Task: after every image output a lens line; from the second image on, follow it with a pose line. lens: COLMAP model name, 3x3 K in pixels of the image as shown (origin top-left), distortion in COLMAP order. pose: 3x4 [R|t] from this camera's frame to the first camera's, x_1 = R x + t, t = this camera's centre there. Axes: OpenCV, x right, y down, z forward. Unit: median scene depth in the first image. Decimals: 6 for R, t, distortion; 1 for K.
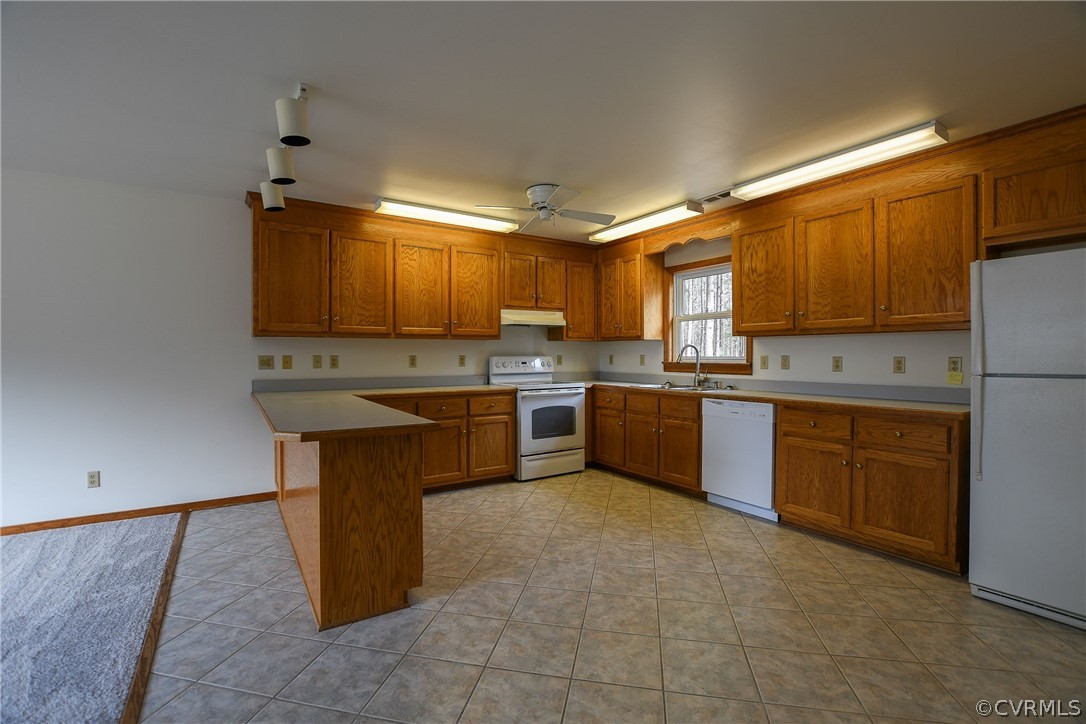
lens RADIAL K [[486.7, 0, 539.5], [0, 486.7, 356.6], [0, 0, 1]] dist [-0.004548, -0.000312]
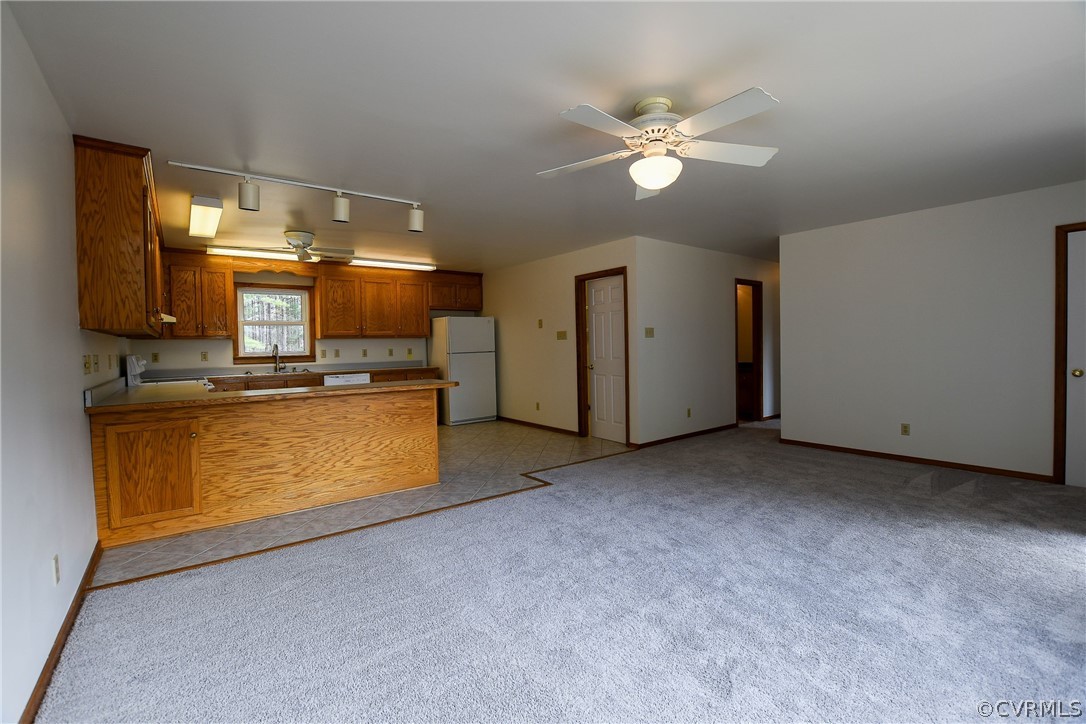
lens RADIAL K [[486.7, 0, 541.1], [0, 486.7, 368.7], [0, 0, 1]] dist [-0.004548, -0.000312]
pose [[-0.079948, -0.047990, 0.995643, -1.426029], [0.021768, 0.998518, 0.049876, -0.004726], [-0.996561, 0.025661, -0.078785, 0.418803]]
